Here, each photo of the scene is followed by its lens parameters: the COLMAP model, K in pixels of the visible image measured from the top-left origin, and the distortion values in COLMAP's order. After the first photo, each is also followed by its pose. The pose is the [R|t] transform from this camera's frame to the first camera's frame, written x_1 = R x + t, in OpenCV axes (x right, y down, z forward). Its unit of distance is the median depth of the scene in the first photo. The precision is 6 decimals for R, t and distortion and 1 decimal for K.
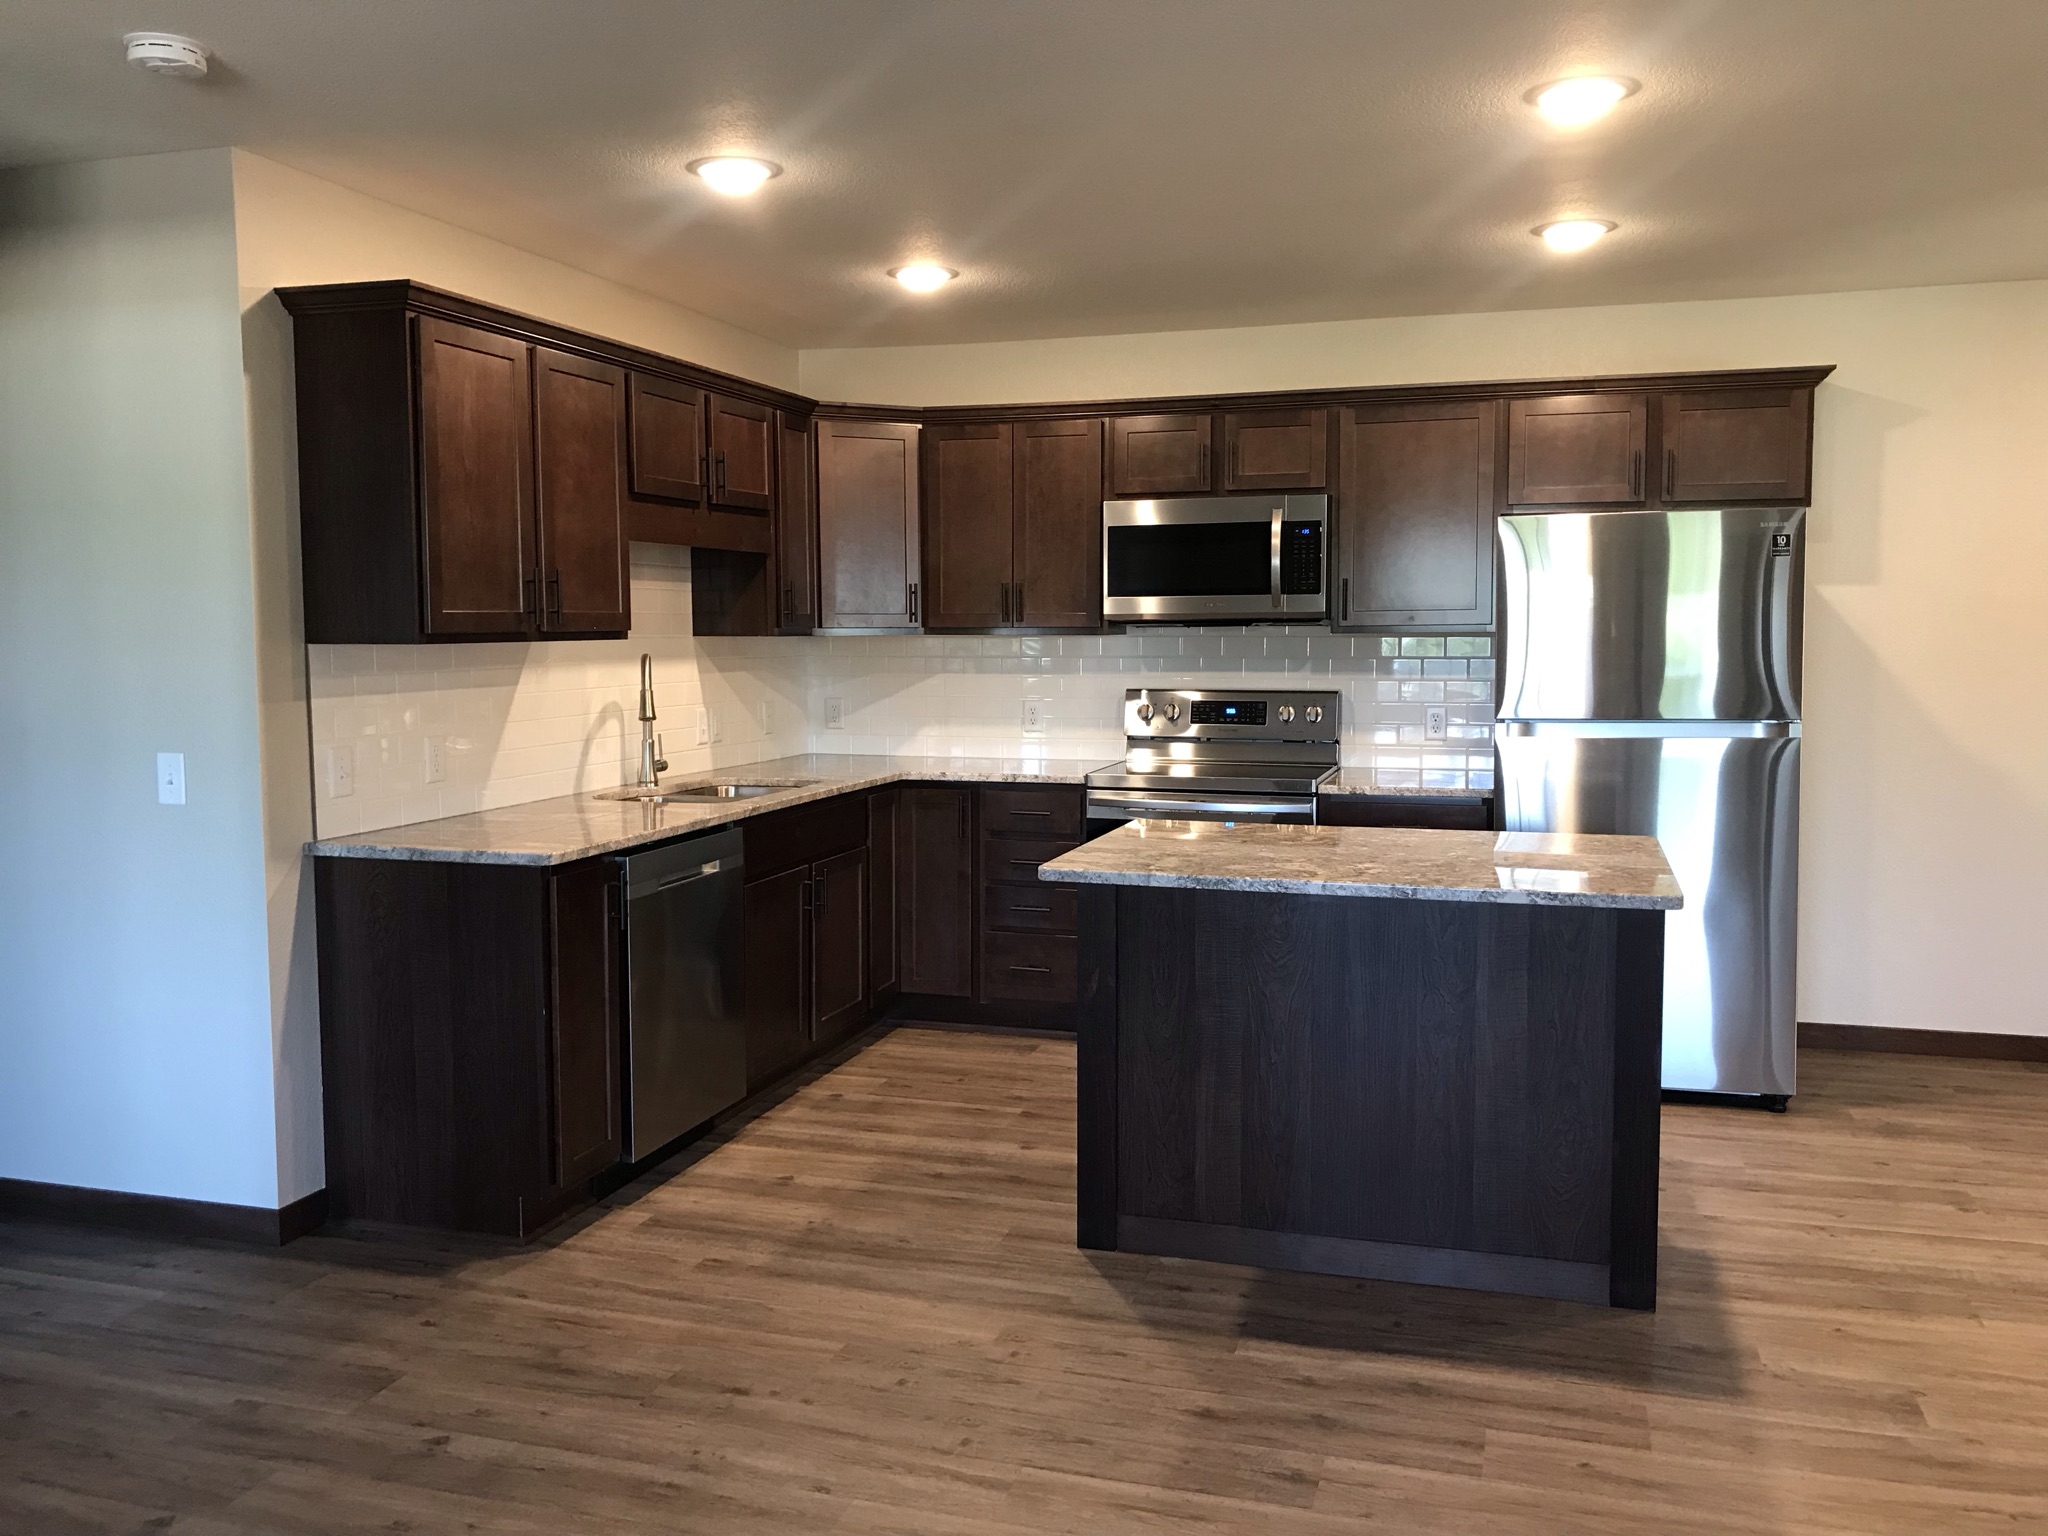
lens RADIAL K [[1696.7, 0, 1033.0], [0, 1696.7, 811.2], [0, 0, 1]] dist [0.025062, -0.003564]
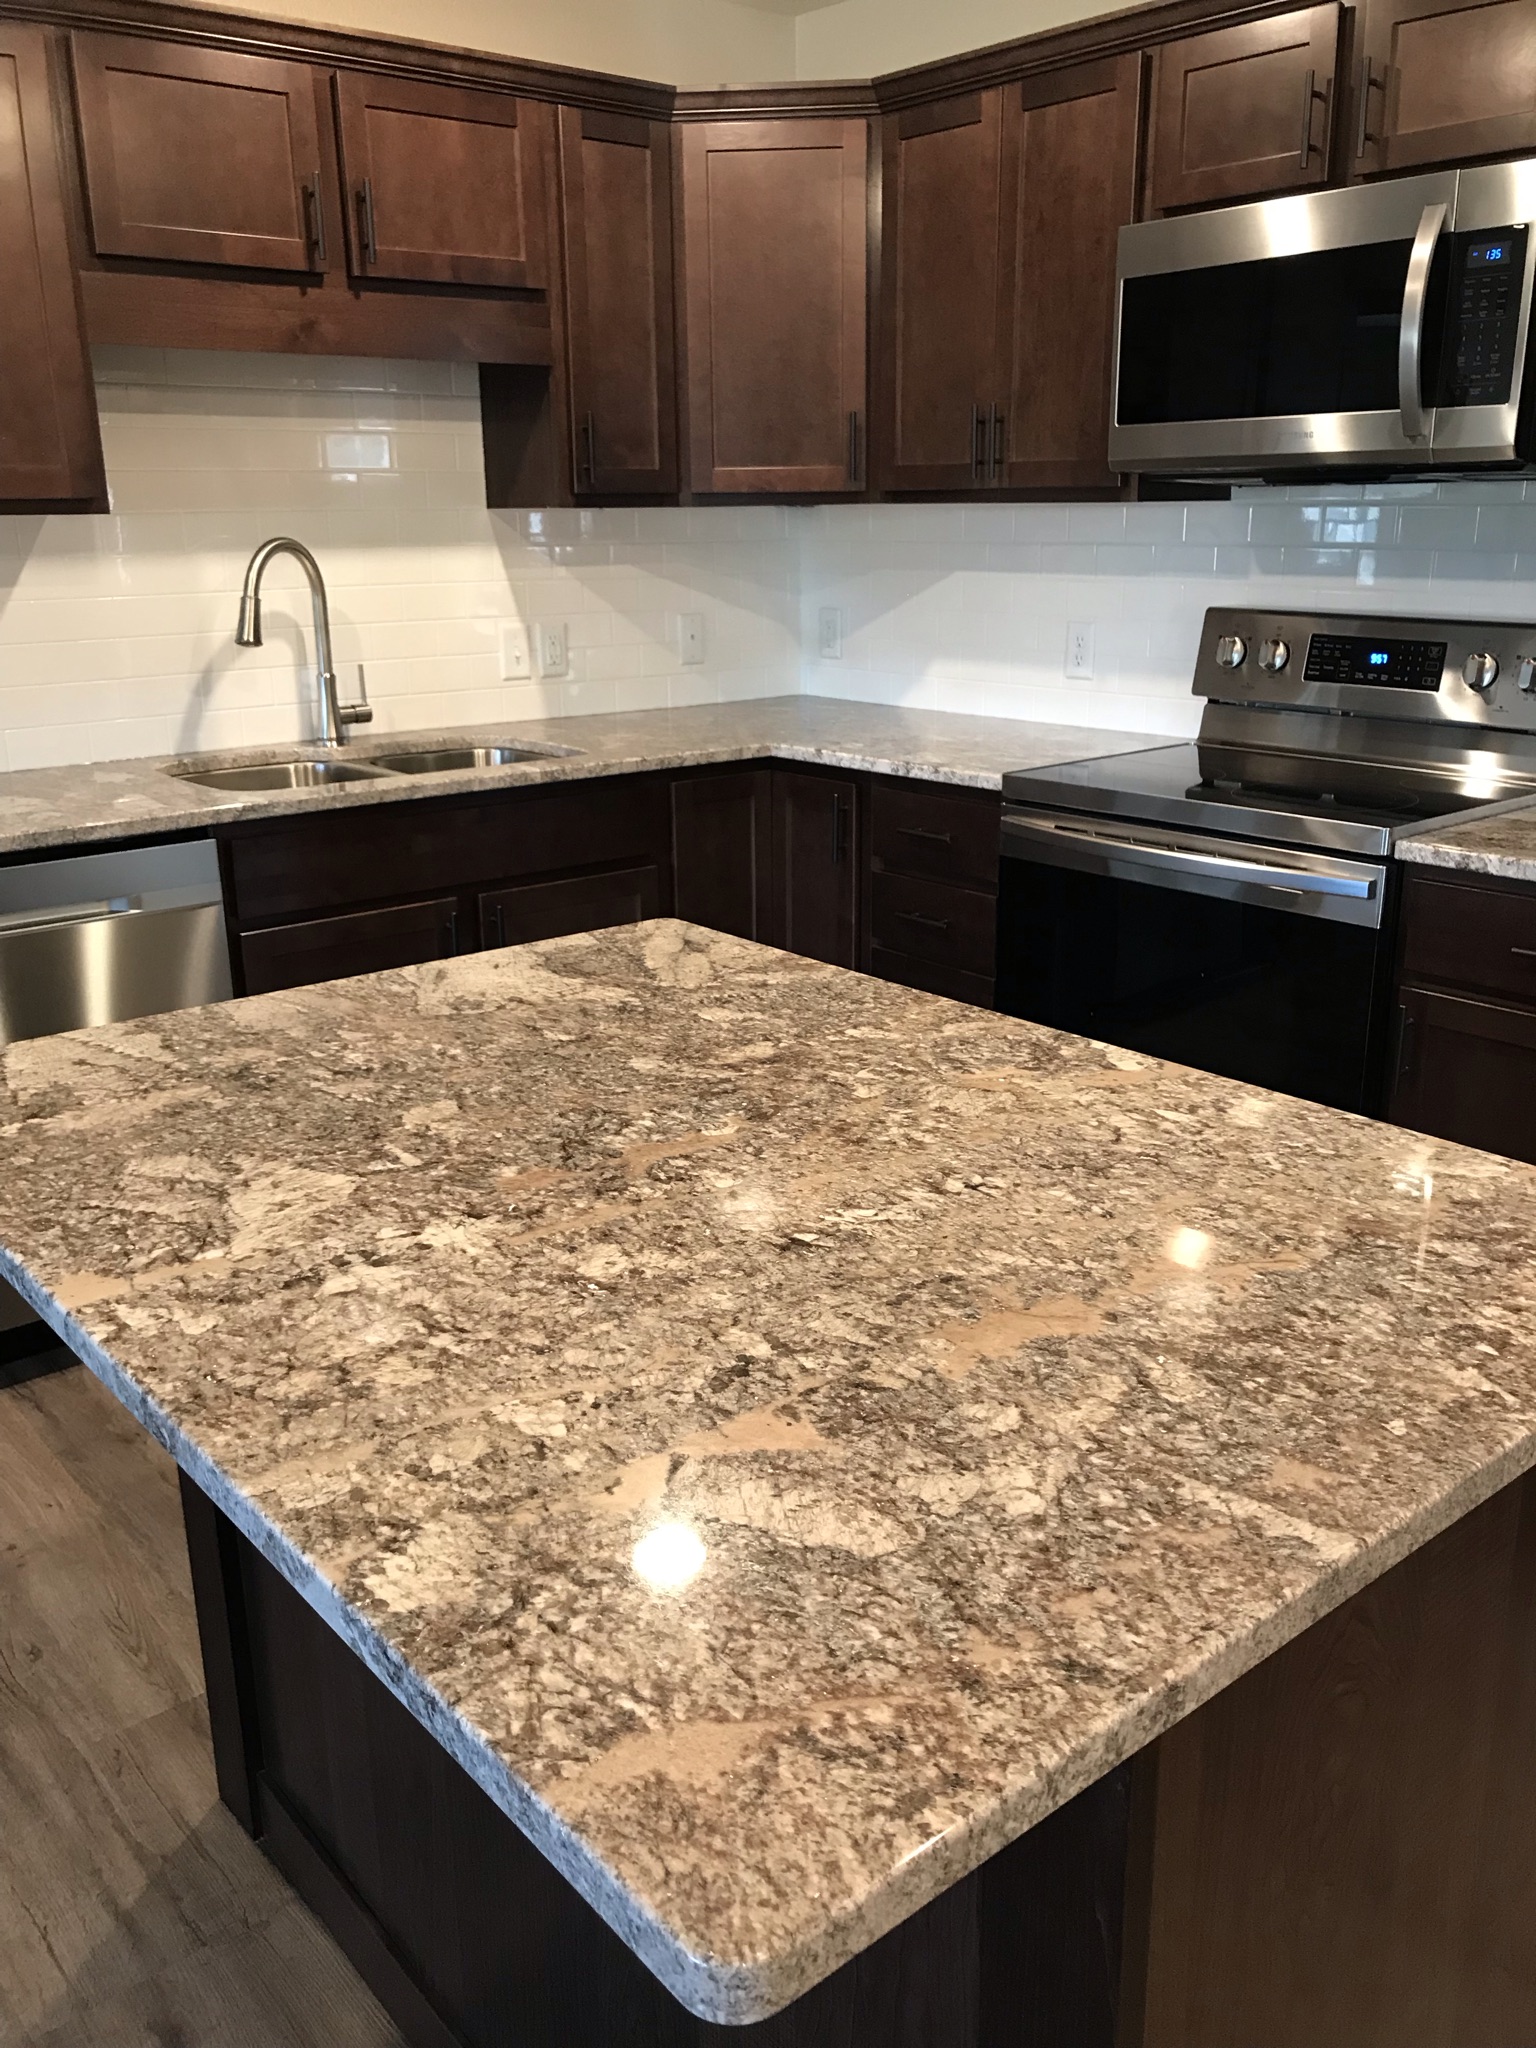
lens RADIAL K [[1696.7, 0, 768.4], [0, 1696.7, 1039.8], [0, 0, 1]] dist [0.025062, -0.003564]
pose [[0.833224, 0.161495, -0.528826, 0.278739], [-0.052377, 0.975149, 0.215268, -0.053035], [0.550450, -0.151668, 0.820976, 0.515138]]
